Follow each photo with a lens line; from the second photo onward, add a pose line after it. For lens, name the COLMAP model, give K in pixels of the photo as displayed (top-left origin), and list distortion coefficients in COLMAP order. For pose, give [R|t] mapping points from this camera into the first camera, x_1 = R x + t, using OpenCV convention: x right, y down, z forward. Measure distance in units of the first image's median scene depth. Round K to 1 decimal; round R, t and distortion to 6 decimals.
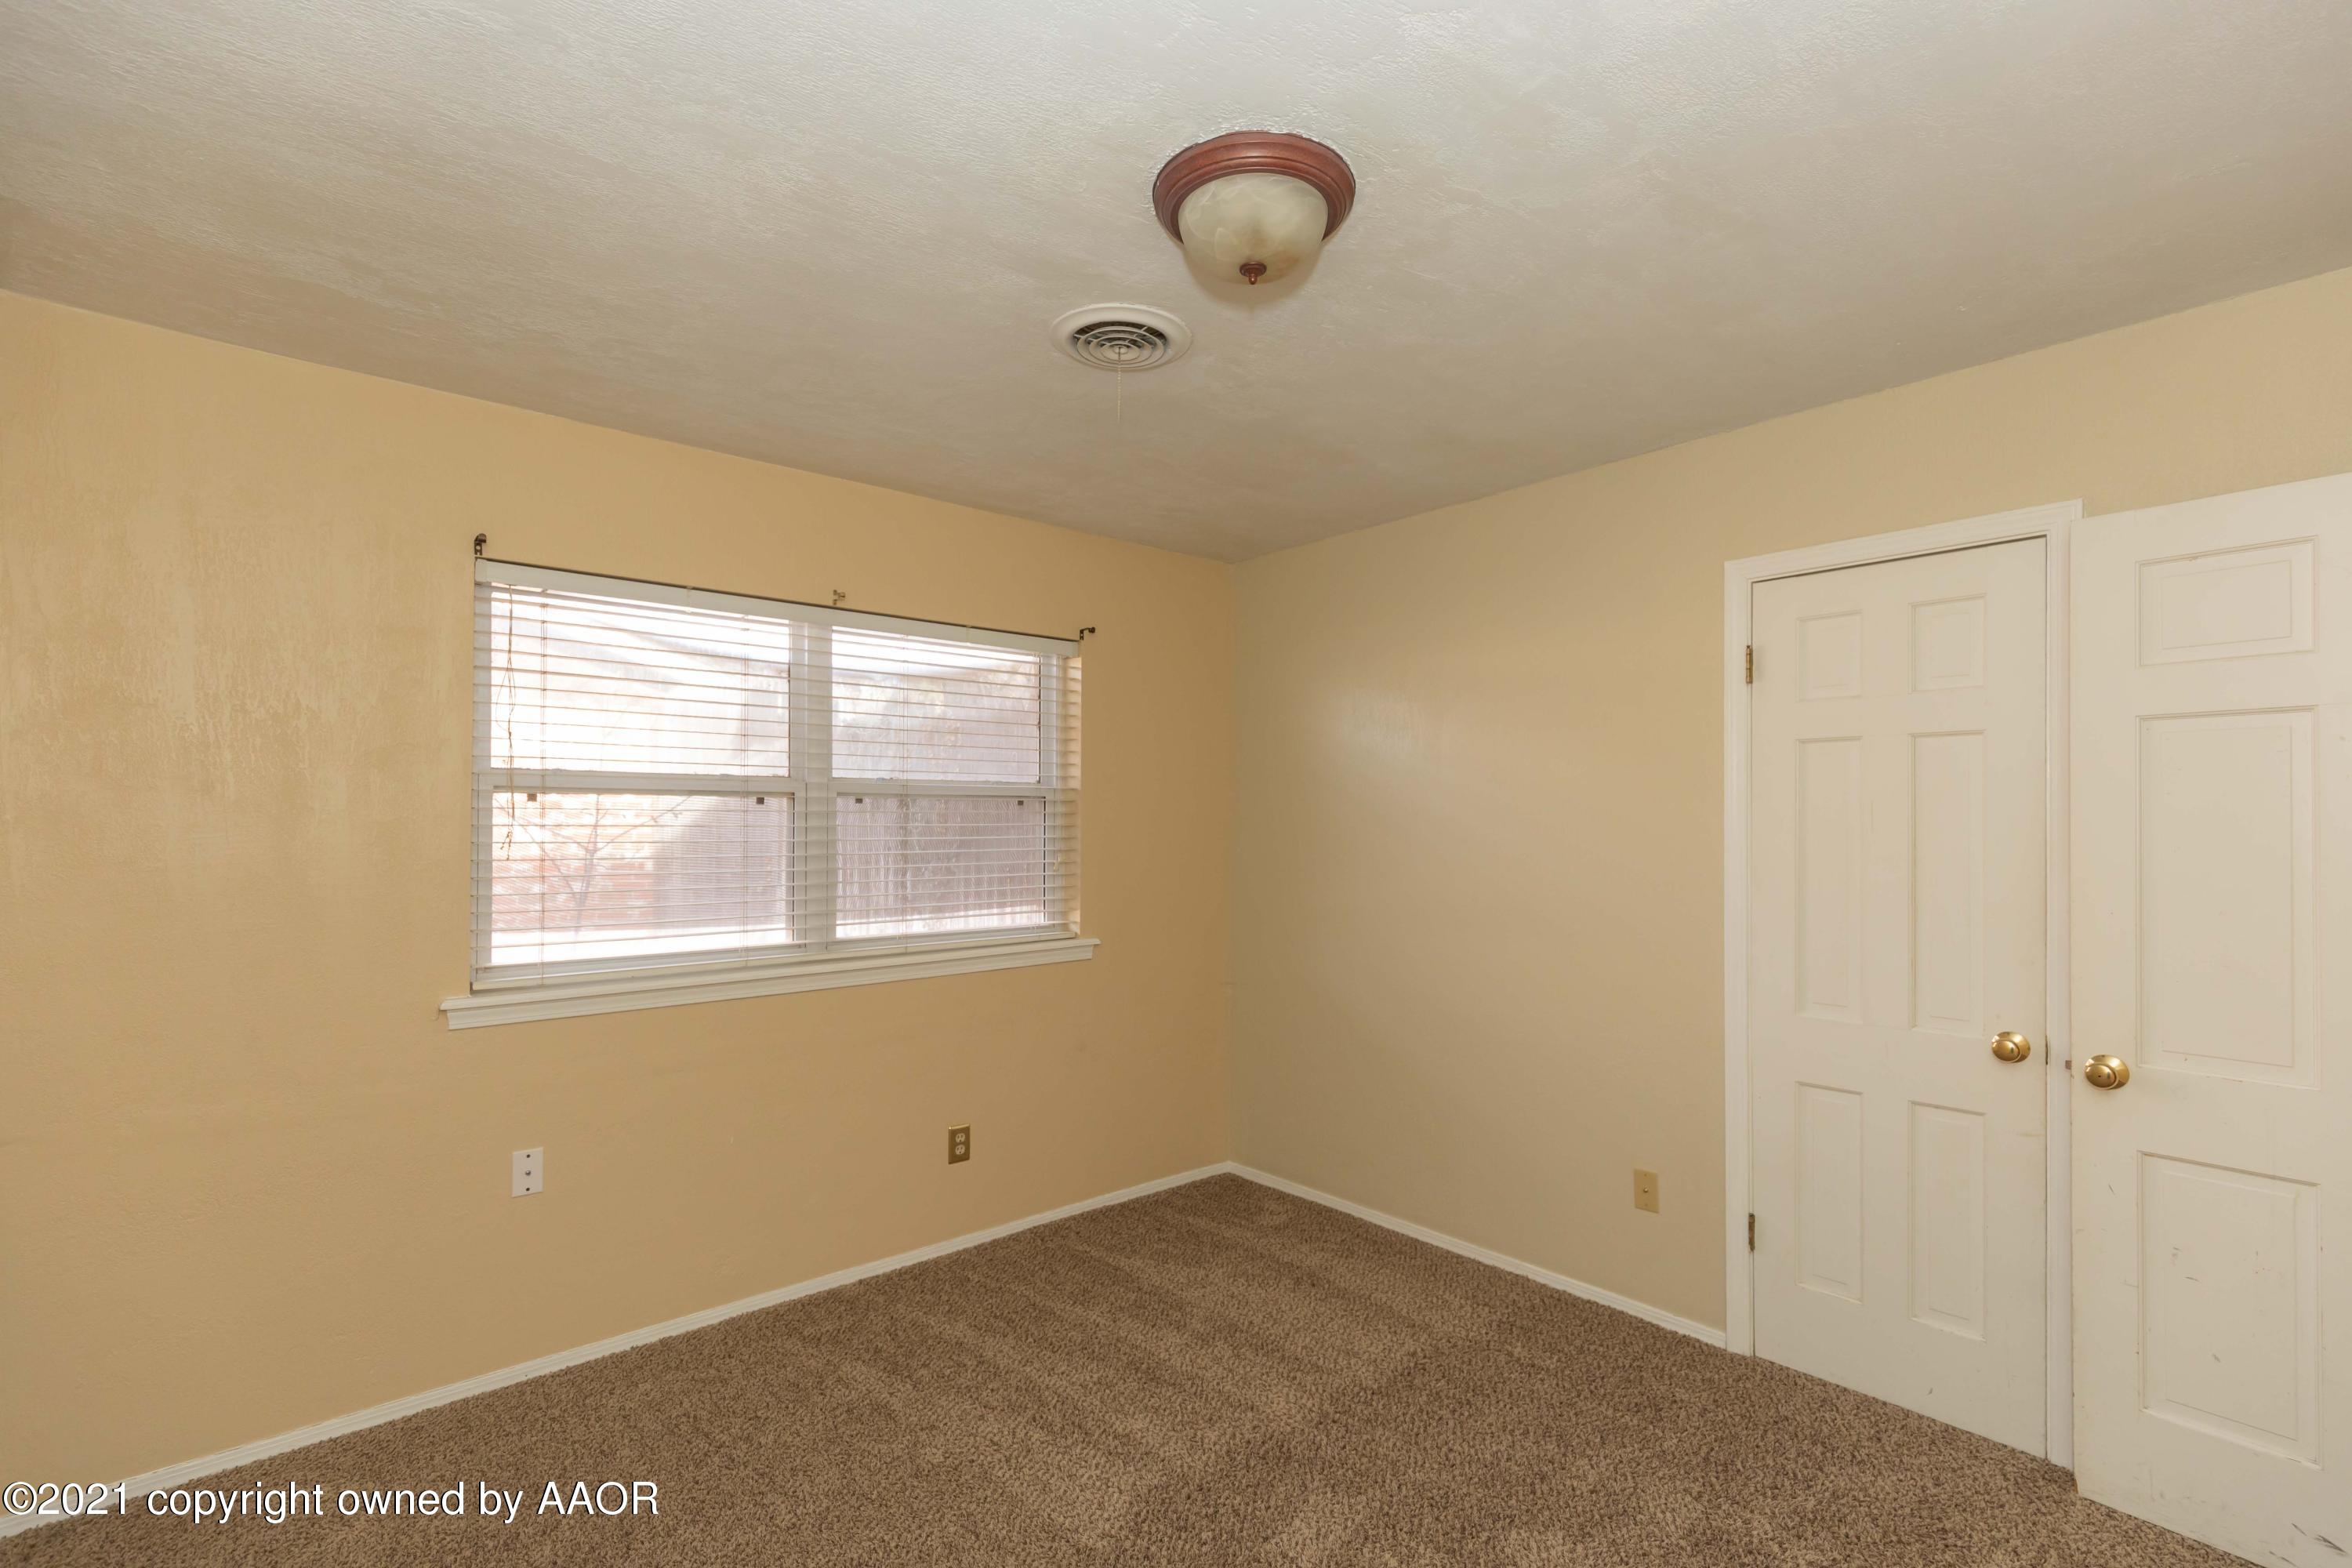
lens RADIAL K [[1094.6, 0, 1165.0], [0, 1094.6, 828.9], [0, 0, 1]] dist [0.000053, -0.001186]
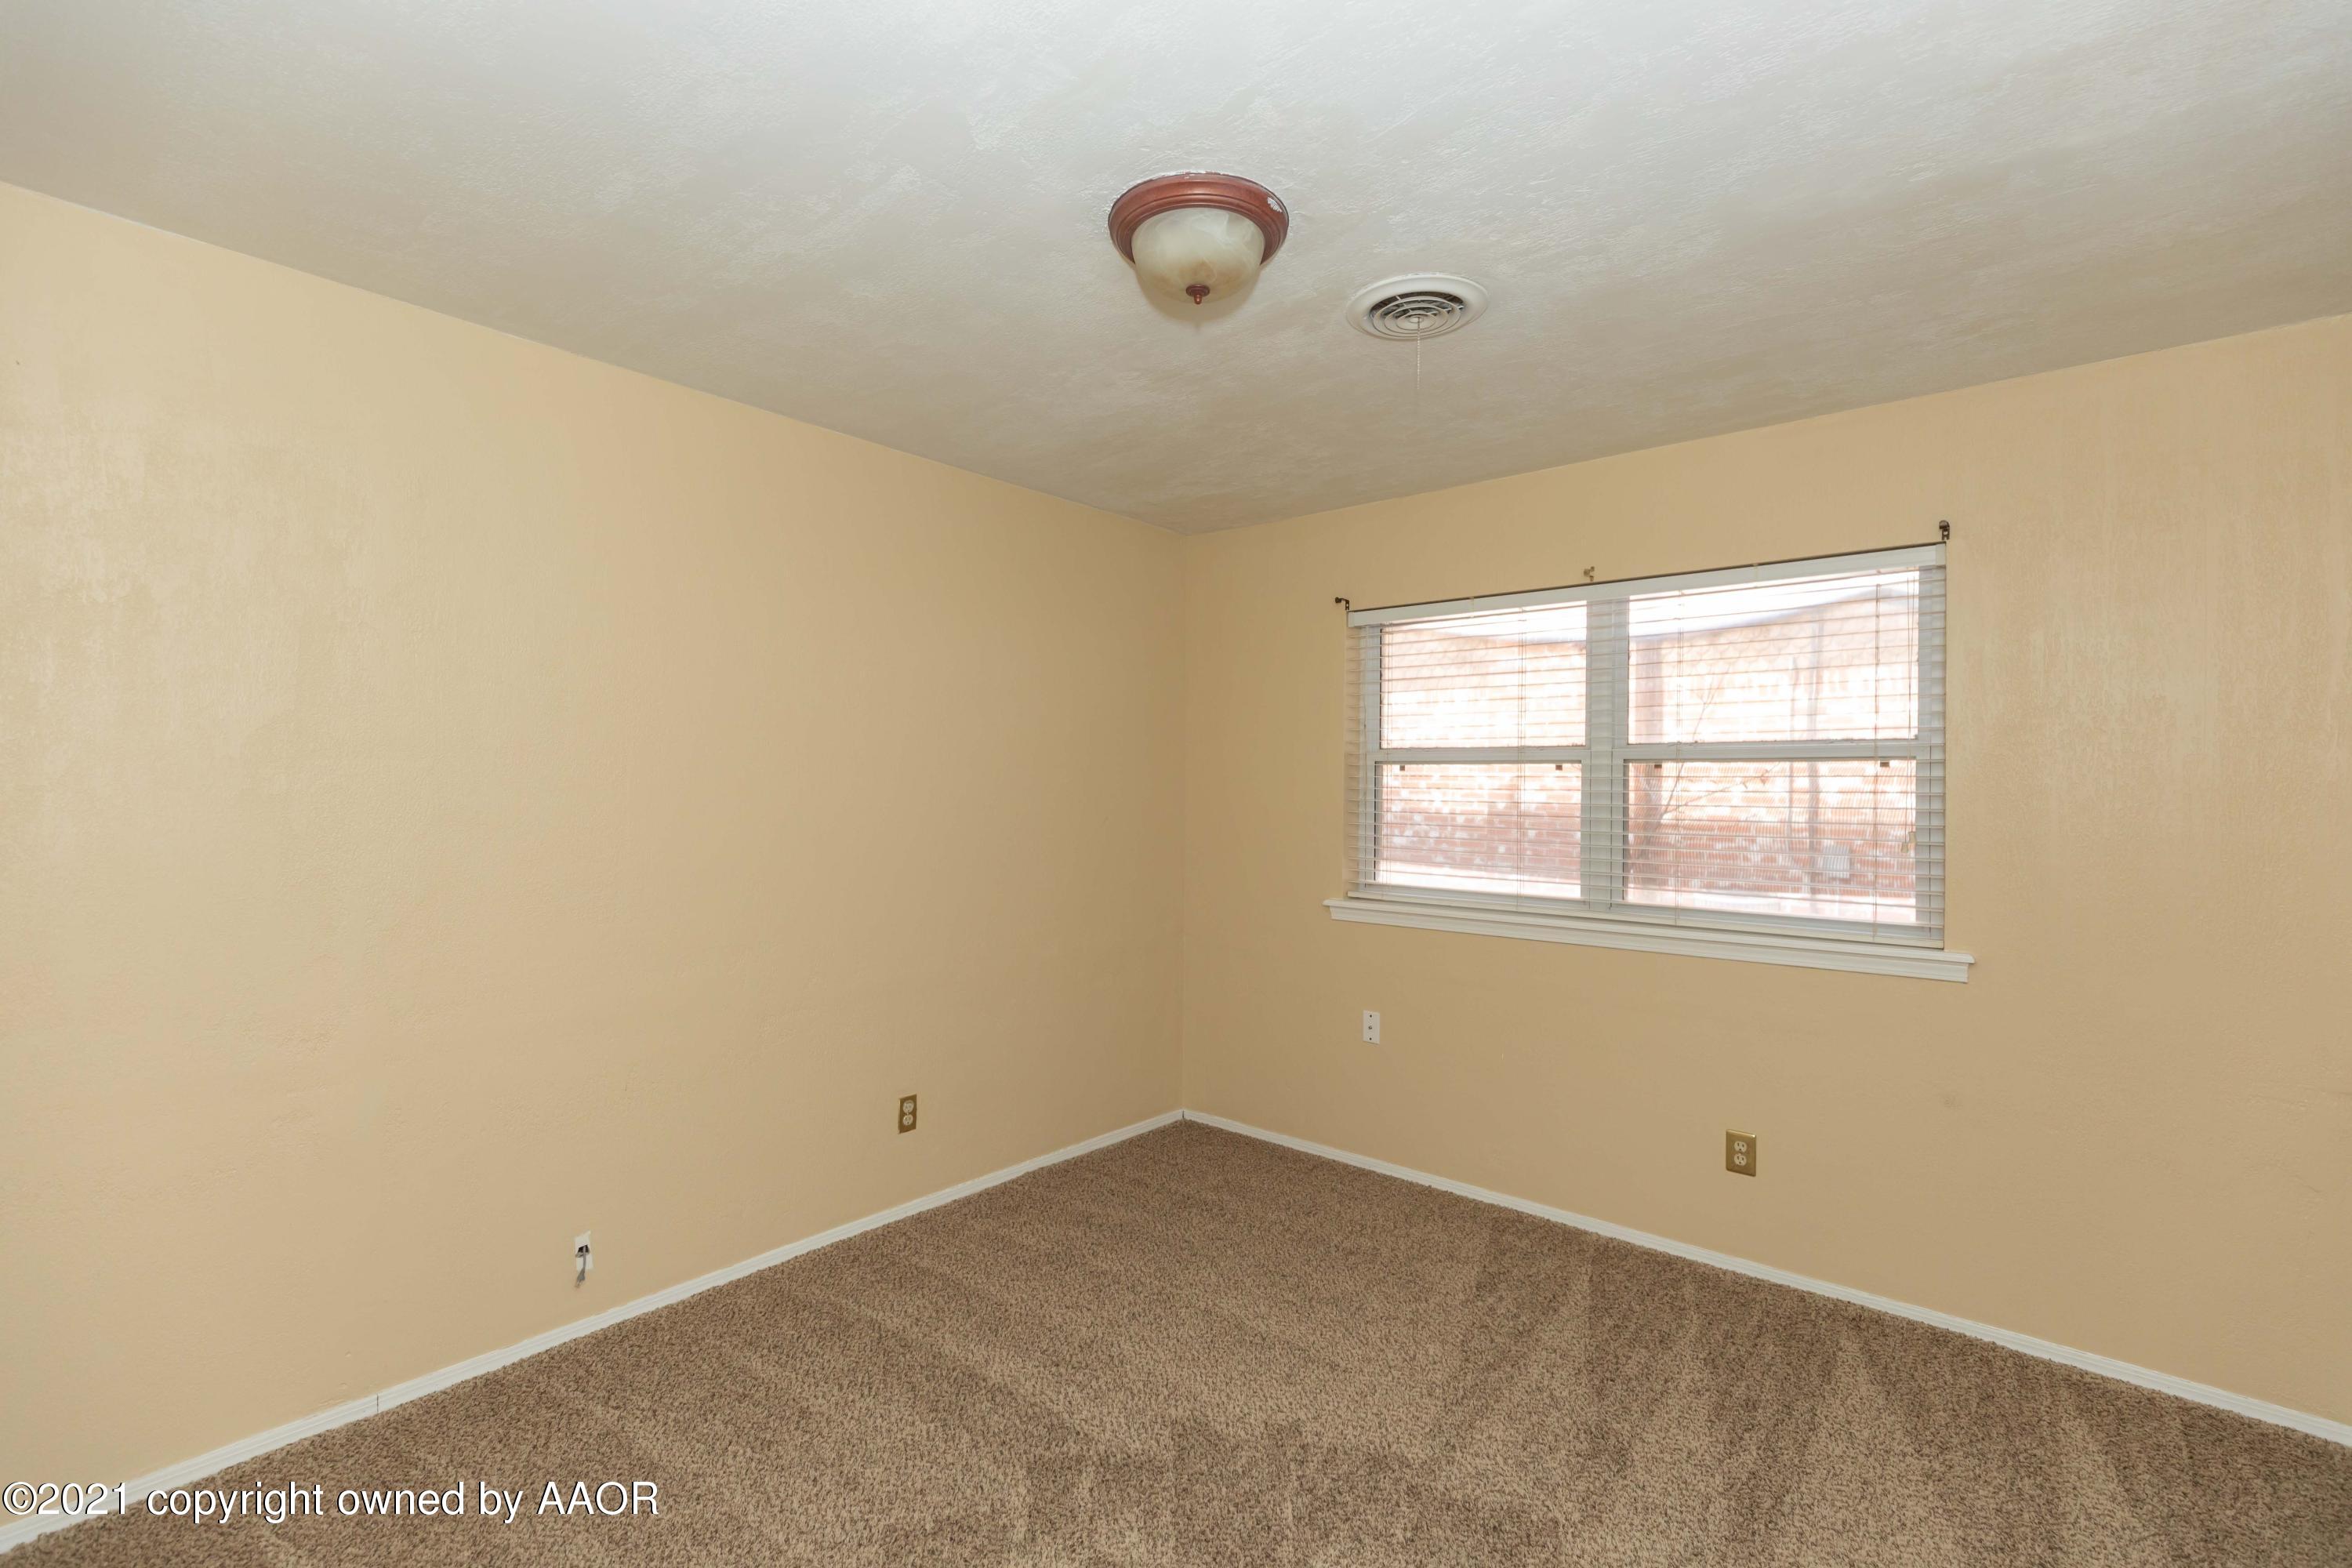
lens RADIAL K [[1074.1, 0, 1195.0], [0, 1074.1, 788.7], [0, 0, 1]] dist [-0.000579, -0.000642]
pose [[0.125859, 0.005701, -0.992032, 0.721957], [-0.013088, 0.999906, 0.004086, -0.004337], [0.991962, 0.012469, 0.125921, 0.529472]]
